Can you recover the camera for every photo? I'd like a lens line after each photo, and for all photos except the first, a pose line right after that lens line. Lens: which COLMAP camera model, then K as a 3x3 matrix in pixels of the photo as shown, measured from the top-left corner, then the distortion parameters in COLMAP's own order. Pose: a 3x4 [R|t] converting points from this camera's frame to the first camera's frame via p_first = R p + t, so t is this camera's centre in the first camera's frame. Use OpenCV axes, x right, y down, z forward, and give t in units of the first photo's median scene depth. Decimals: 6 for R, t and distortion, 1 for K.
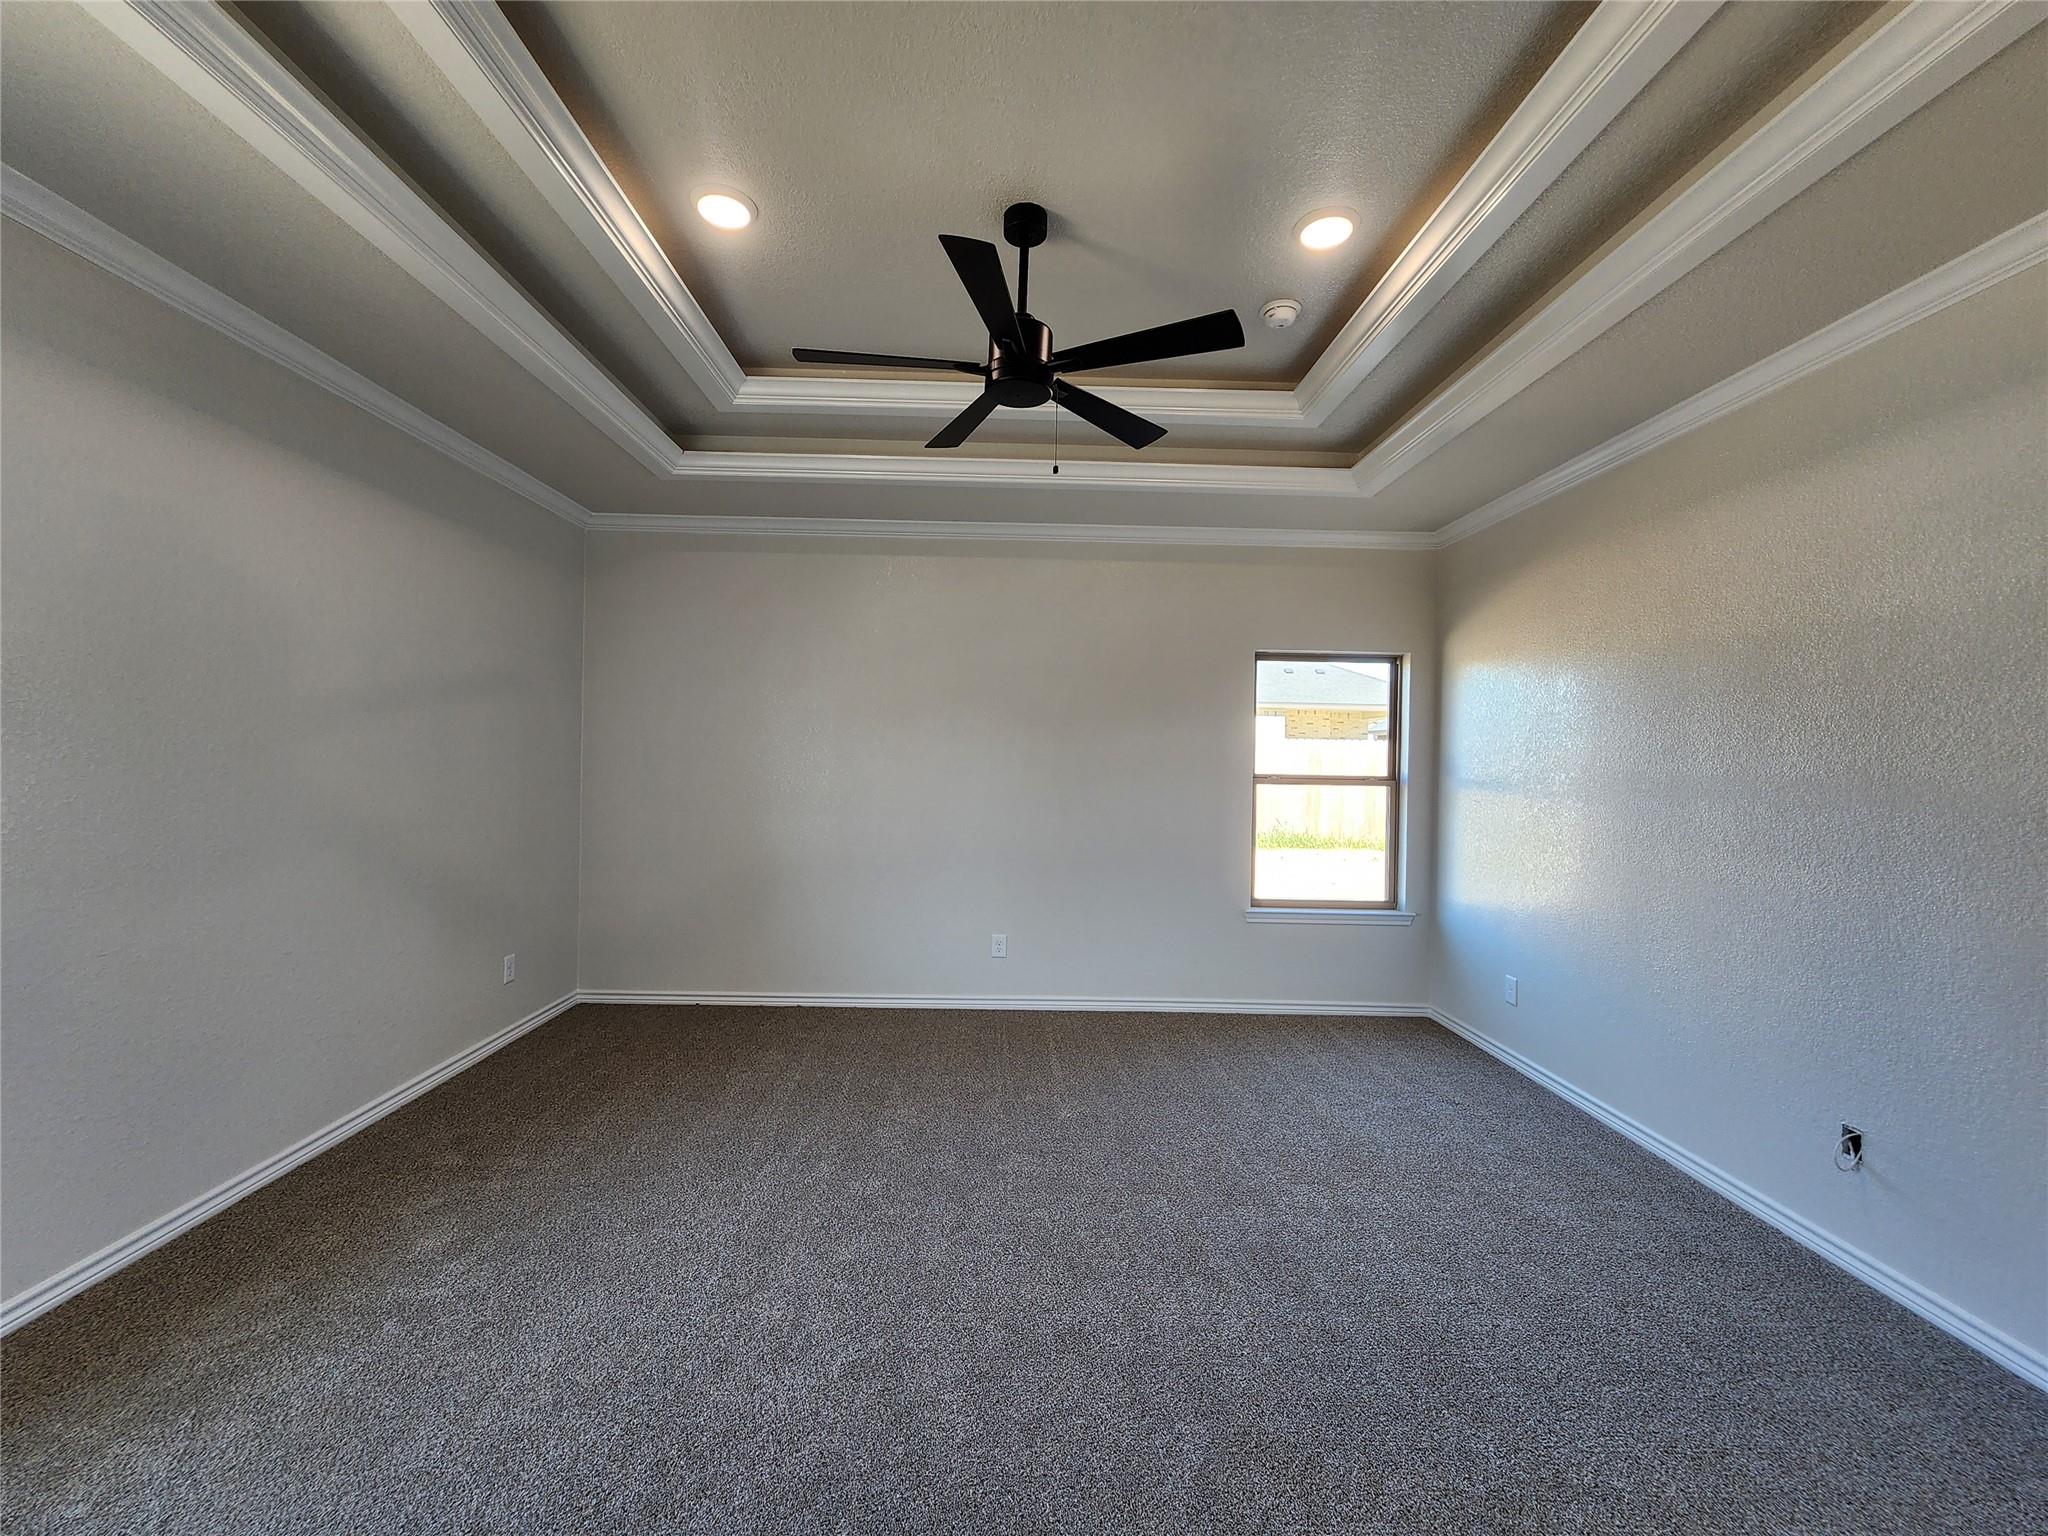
lens RADIAL K [[838.0, 0, 1018.9], [0, 838.0, 763.7], [0, 0, 1]] dist [0.002502, 0.000002]
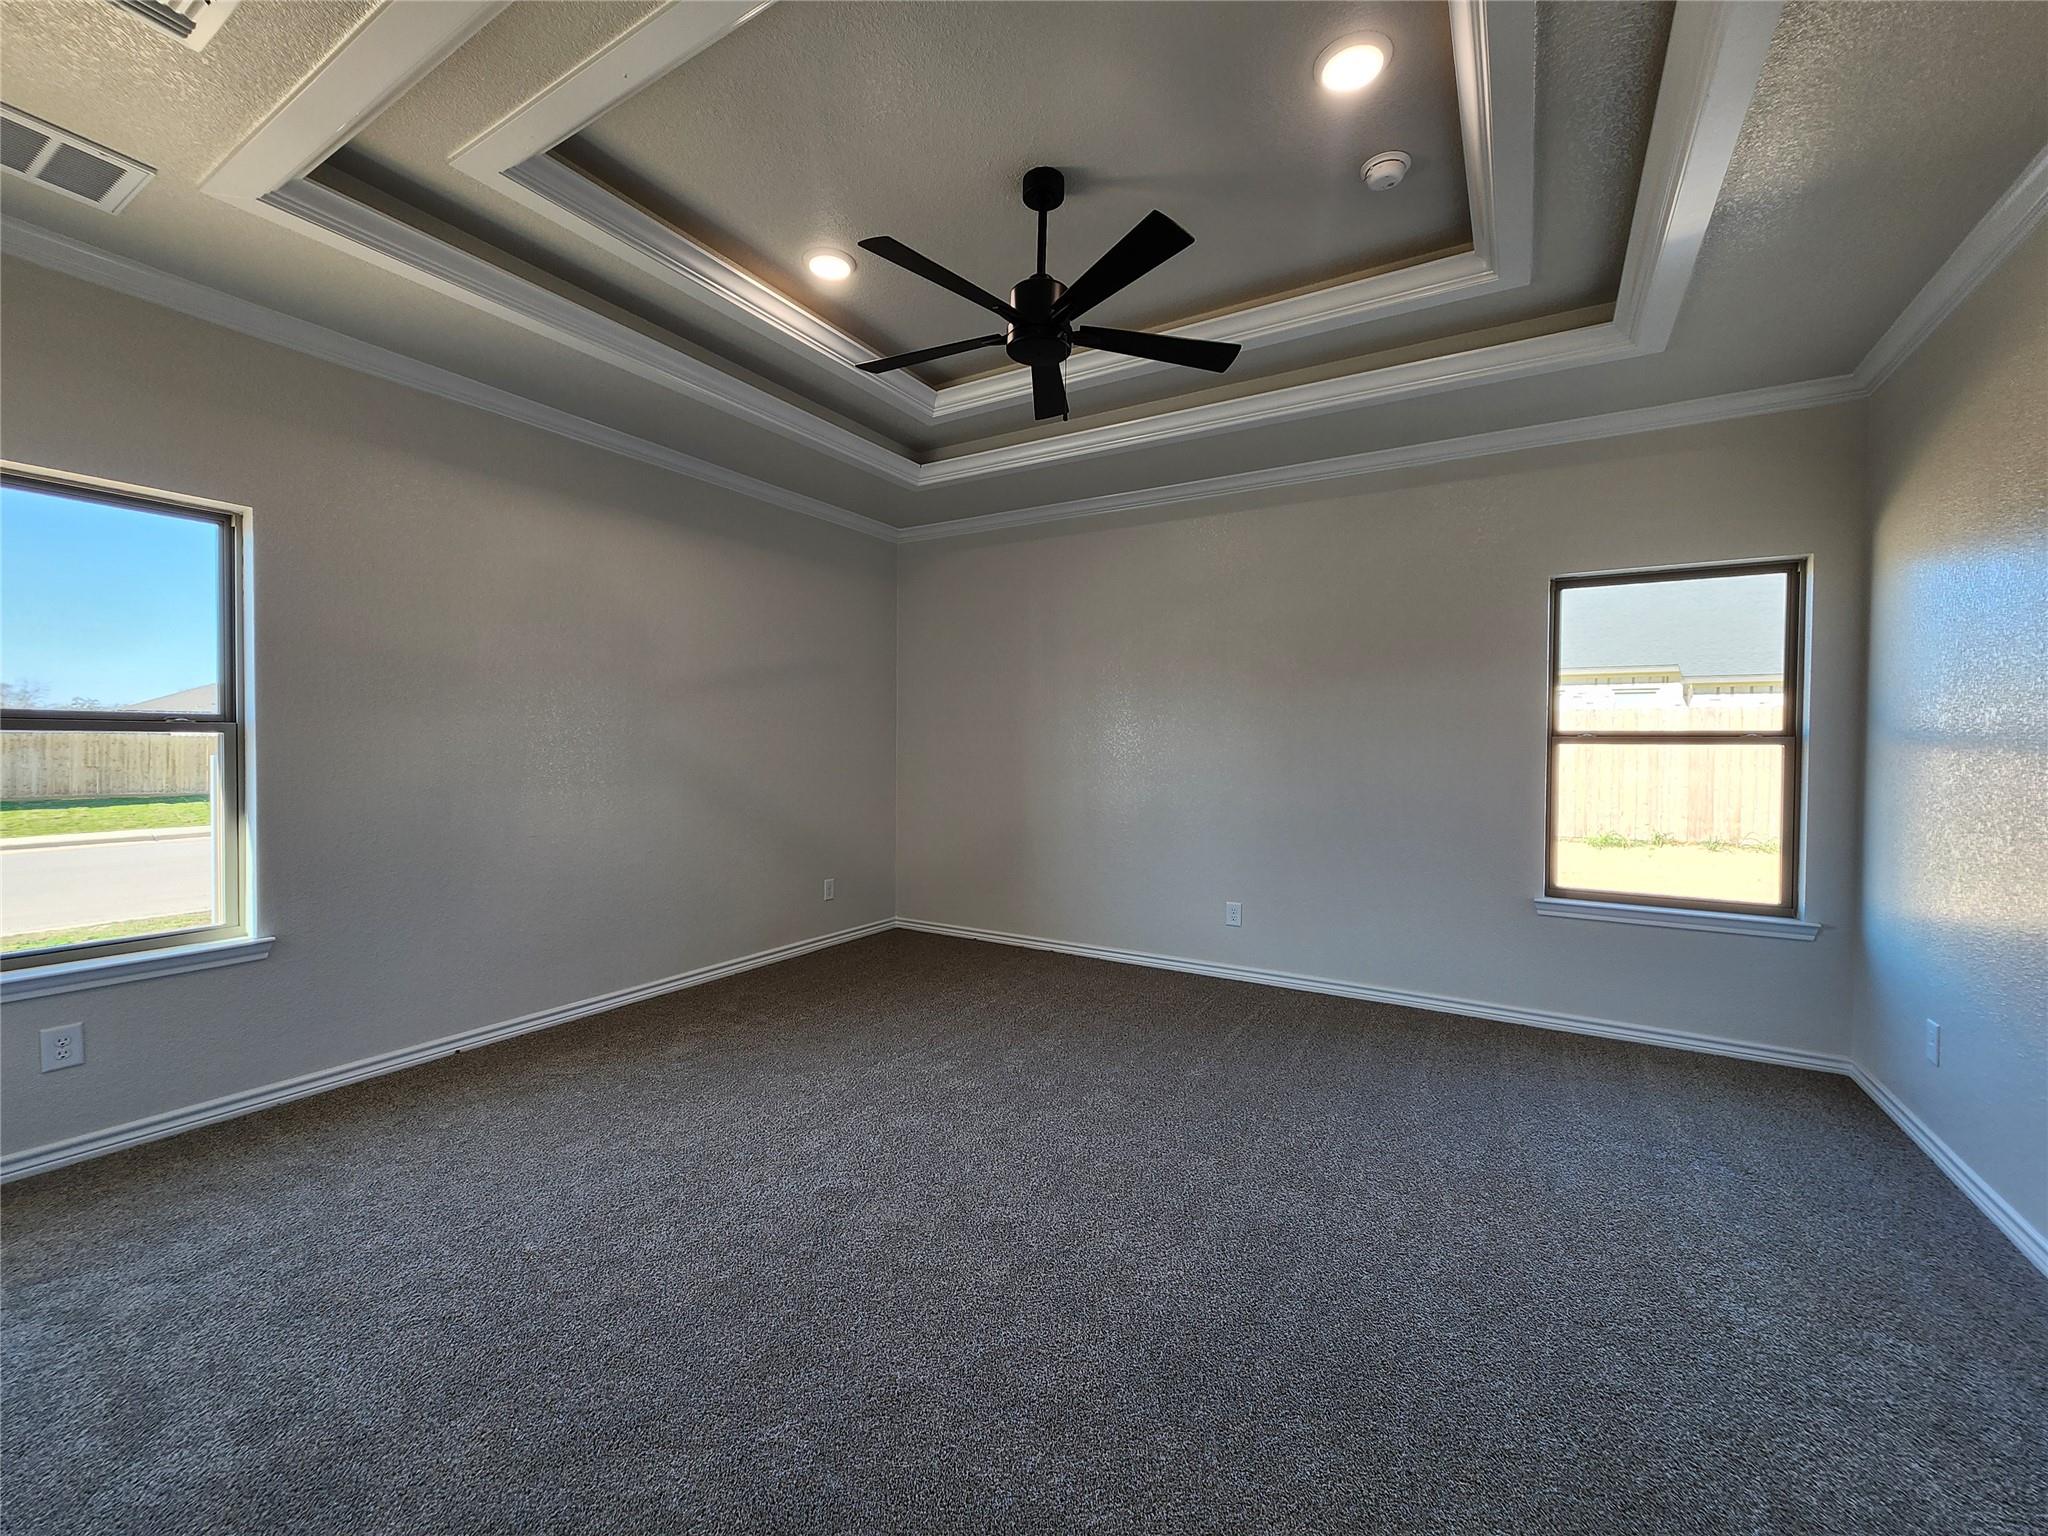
lens RADIAL K [[838.0, 0, 1005.4], [0, 838.0, 756.5], [0, 0, 1]] dist [0.002502, 0.000002]
pose [[0.844832, -0.005289, -0.535005, 0.308881], [0.005331, 0.999985, -0.001467, 0.040519], [0.535005, -0.001613, 0.844847, 0.048401]]
